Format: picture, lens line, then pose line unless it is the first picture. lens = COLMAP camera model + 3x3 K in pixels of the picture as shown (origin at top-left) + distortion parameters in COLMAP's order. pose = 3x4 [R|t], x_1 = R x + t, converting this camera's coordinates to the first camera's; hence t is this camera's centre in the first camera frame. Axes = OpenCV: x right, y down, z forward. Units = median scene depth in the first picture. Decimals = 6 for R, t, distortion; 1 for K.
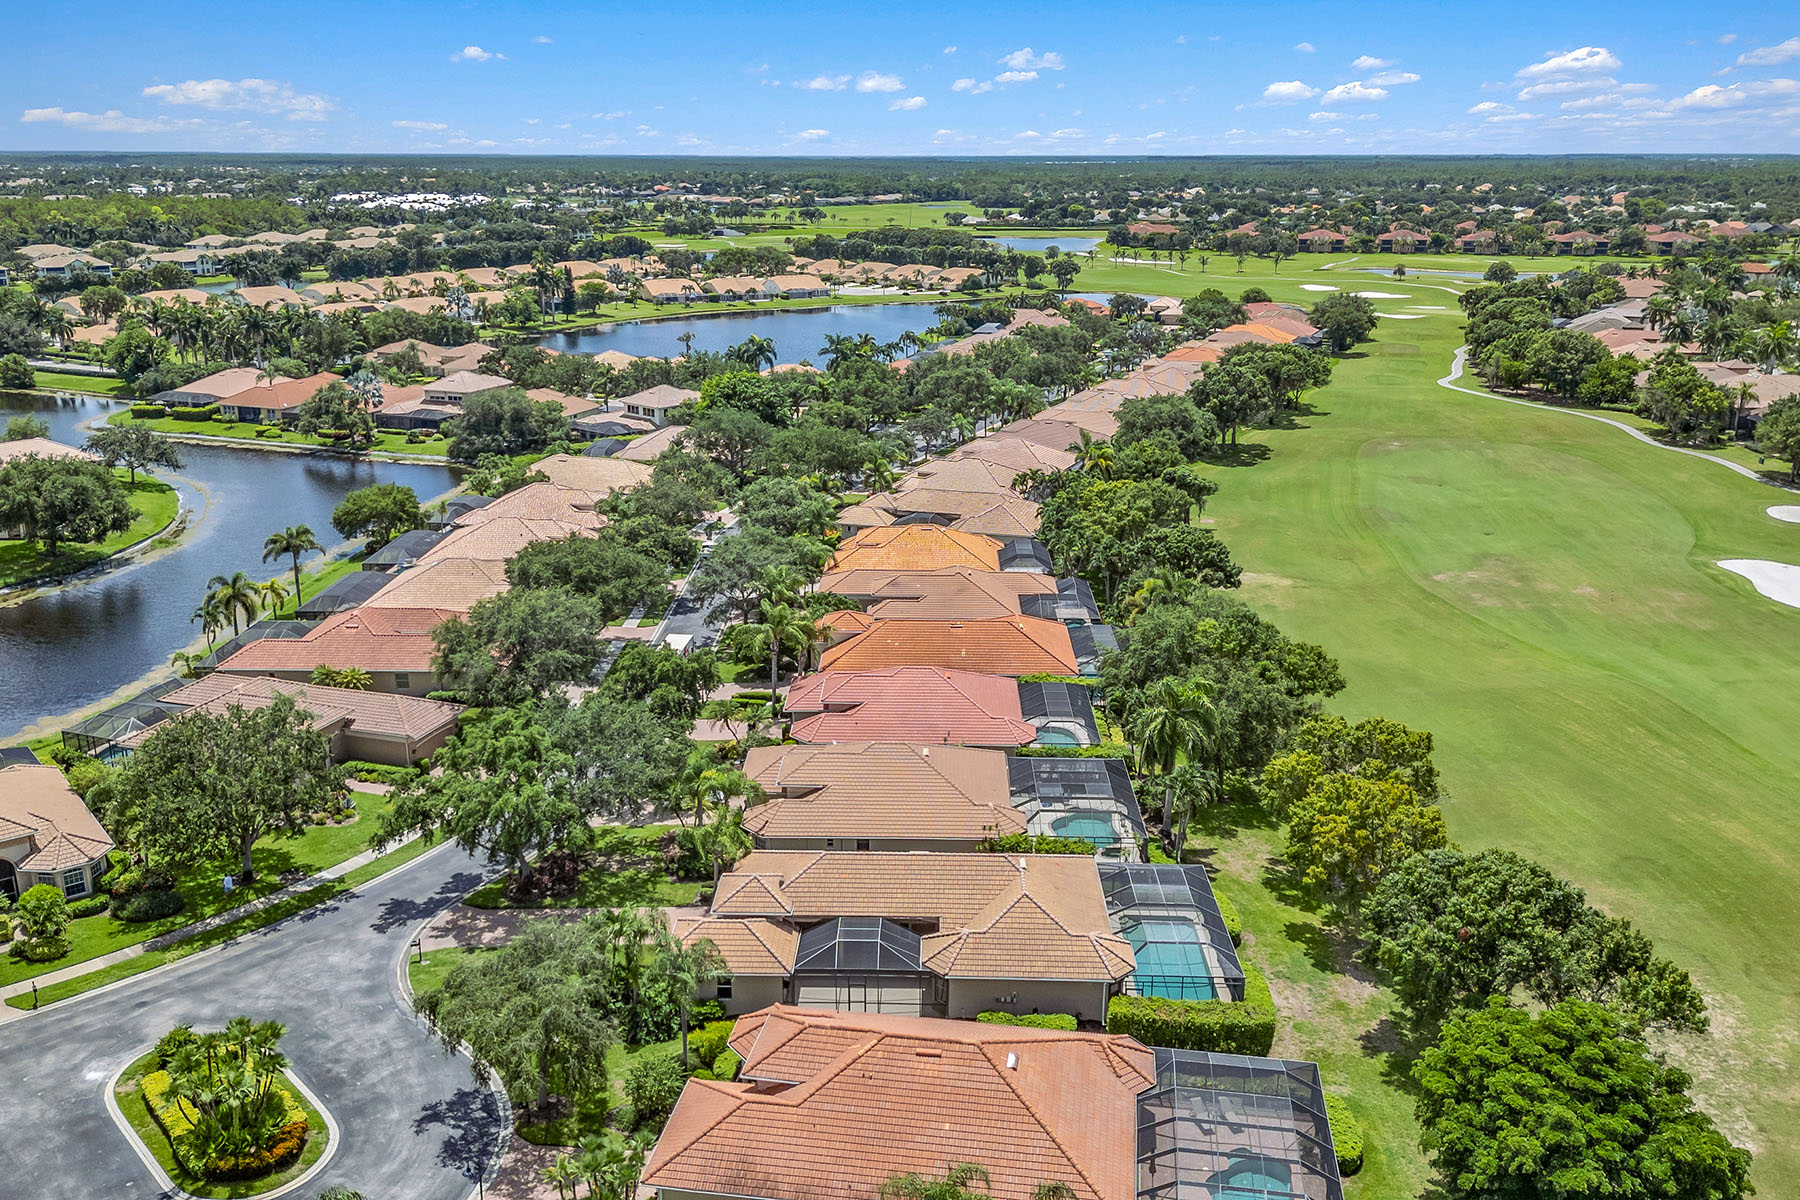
lens RADIAL K [[1492.6, 0, 906.6], [0, 1492.6, 596.8], [0, 0, 1]] dist [0.076916, -0.093546]
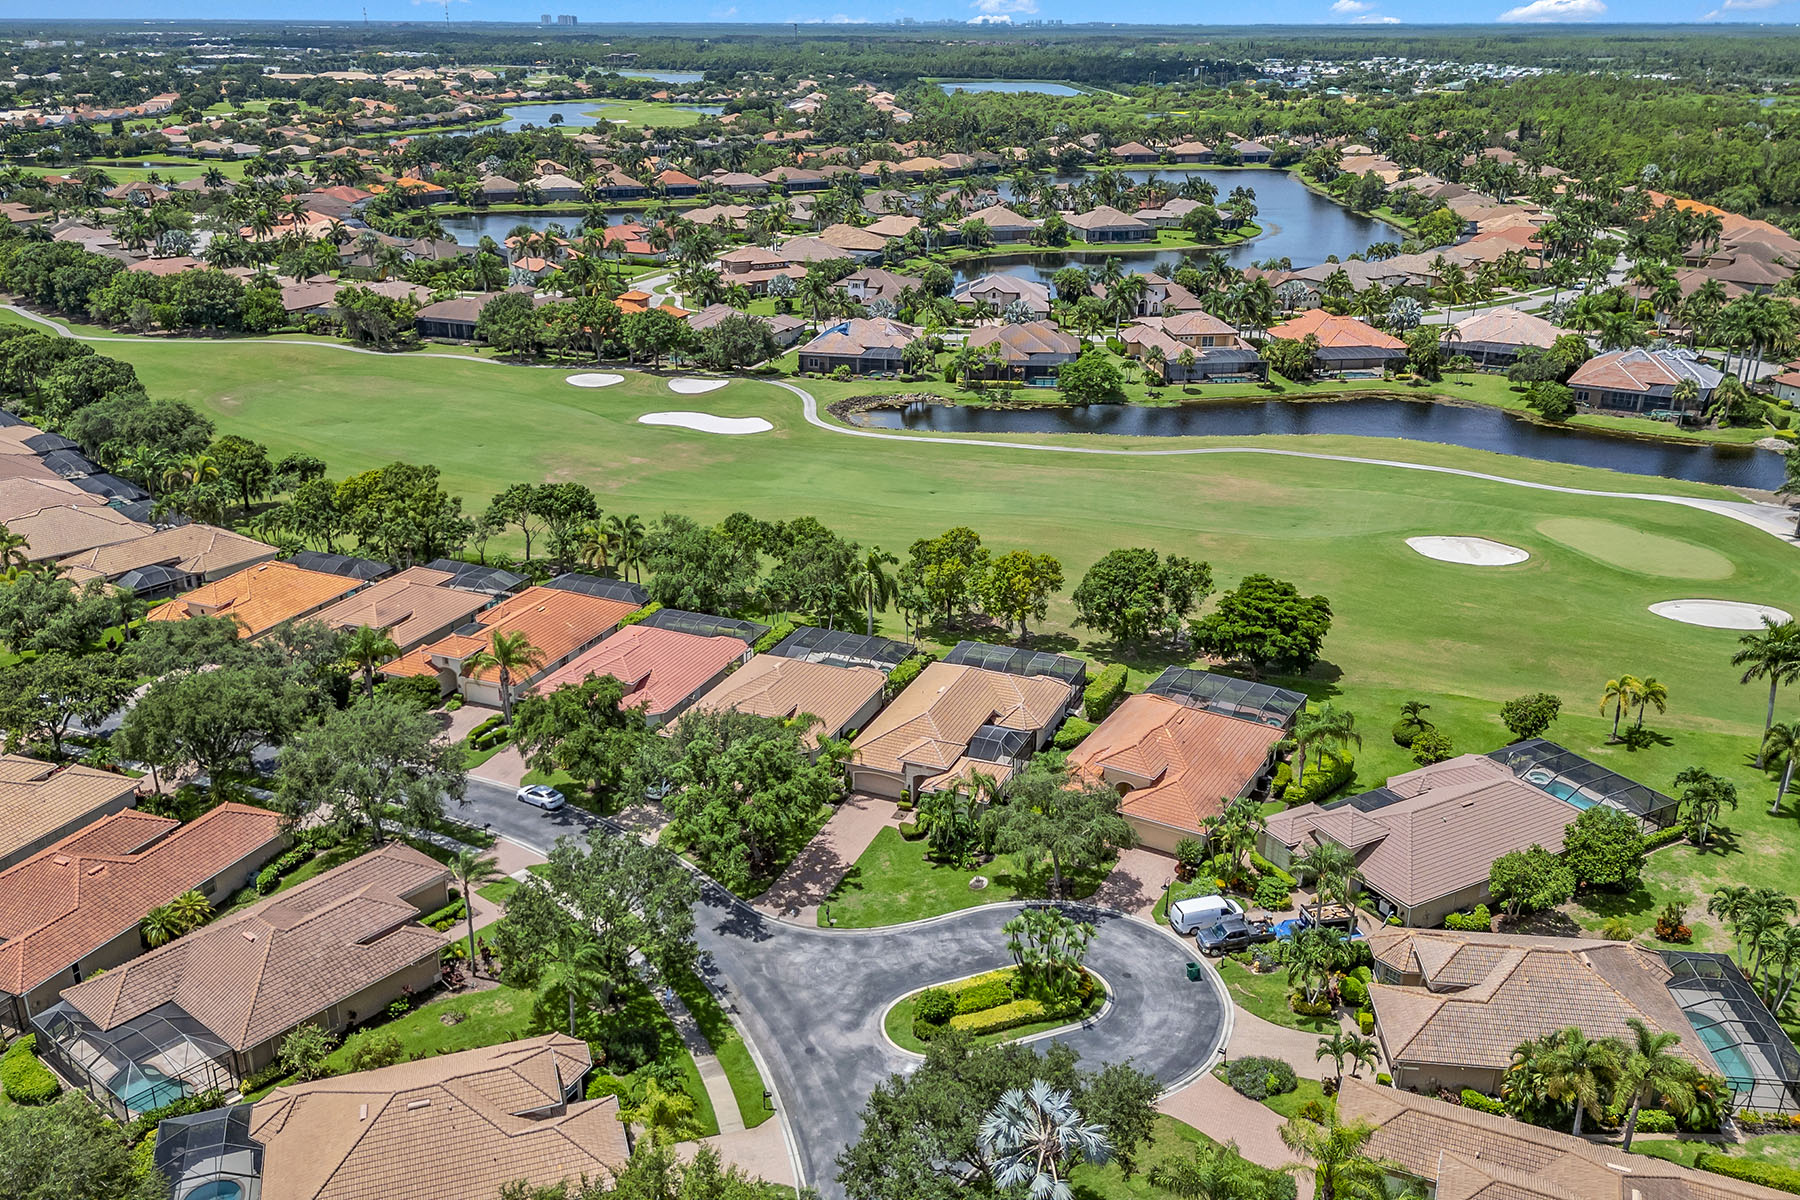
lens RADIAL K [[1492.6, 0, 888.3], [0, 1492.6, 606.4], [0, 0, 1]] dist [0.076916, -0.093546]
pose [[0.374238, -0.345116, 0.860721, -1.149840], [0.271078, 0.928340, 0.254365, -0.272034], [-0.886827, 0.138130, 0.440973, 0.337275]]
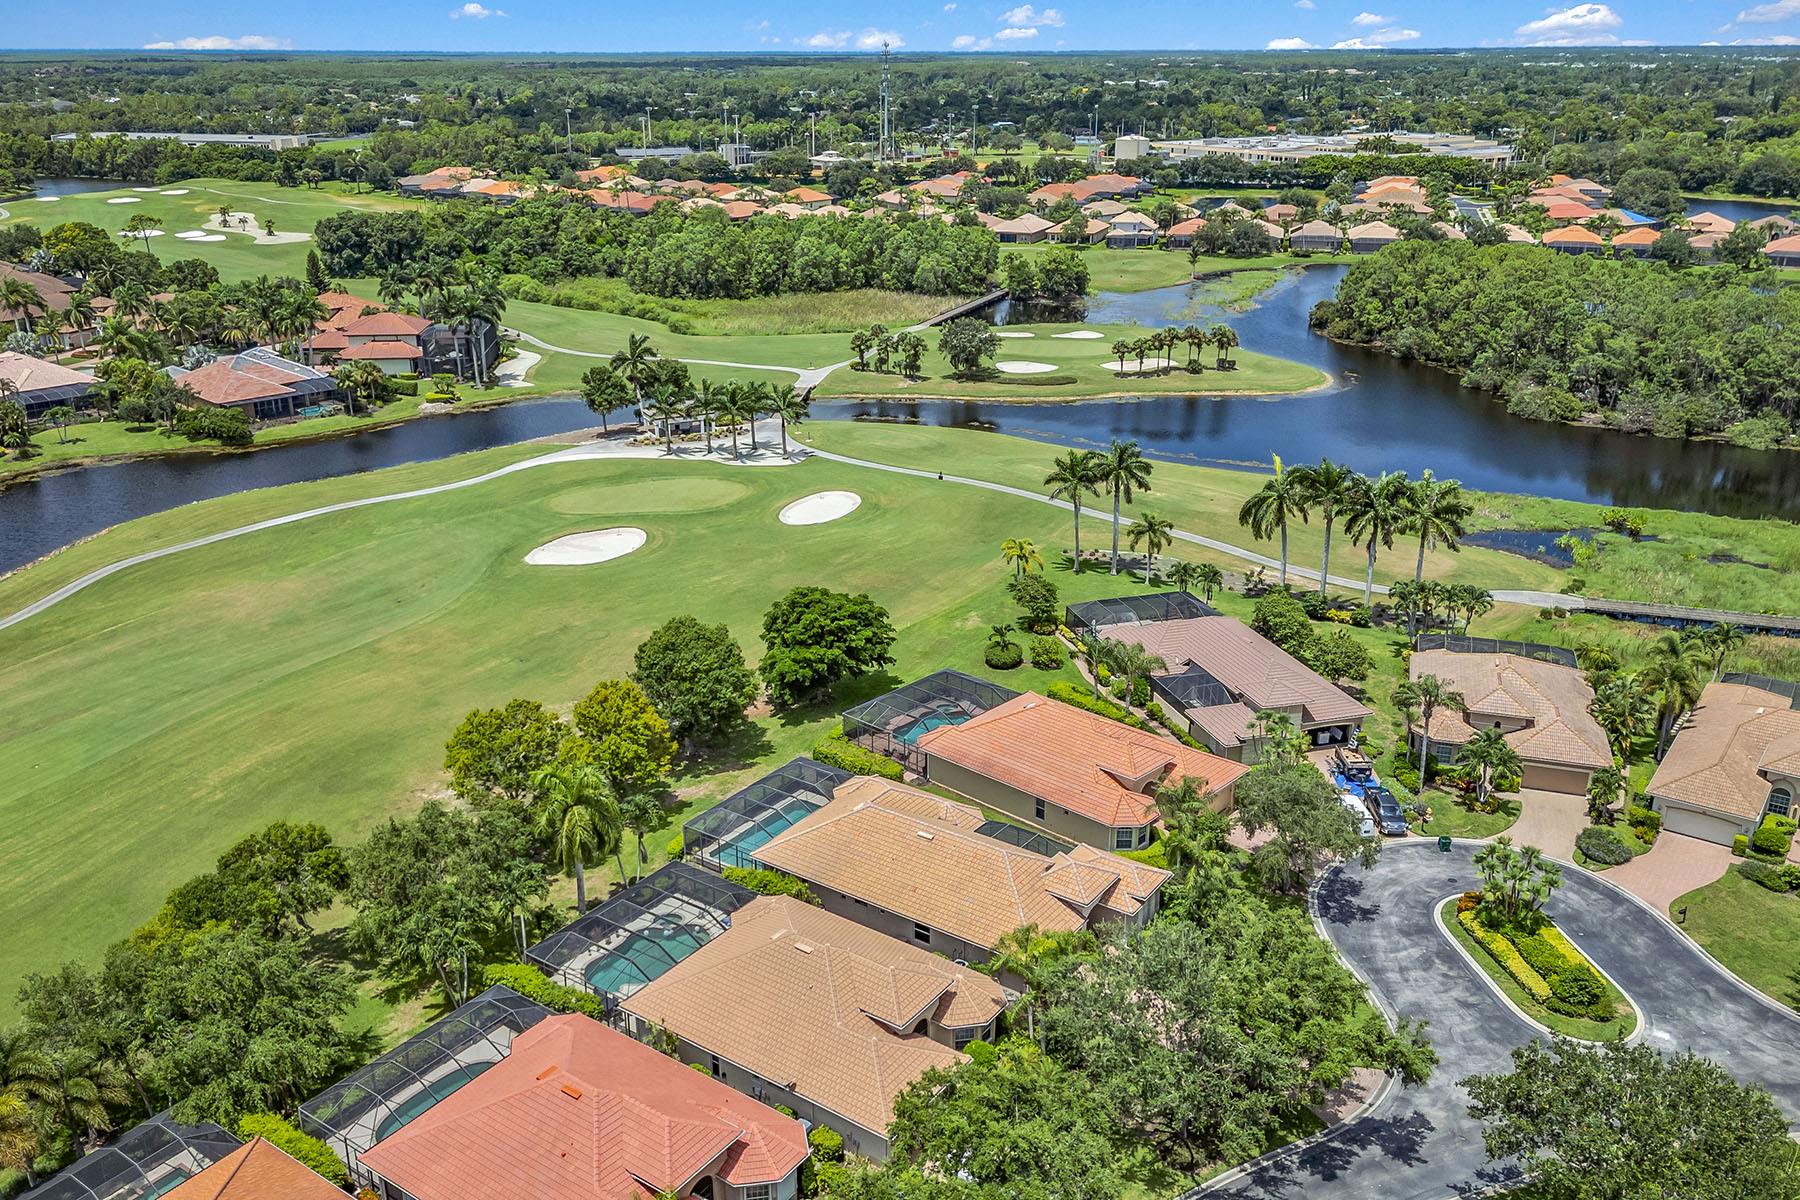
lens RADIAL K [[1492.6, 0, 895.1], [0, 1492.6, 601.3], [0, 0, 1]] dist [0.076916, -0.093546]
pose [[-0.827618, -0.201456, 0.523893, -0.463939], [0.156852, 0.813177, 0.560483, -0.529268], [-0.538931, 0.546039, -0.641401, 1.463610]]
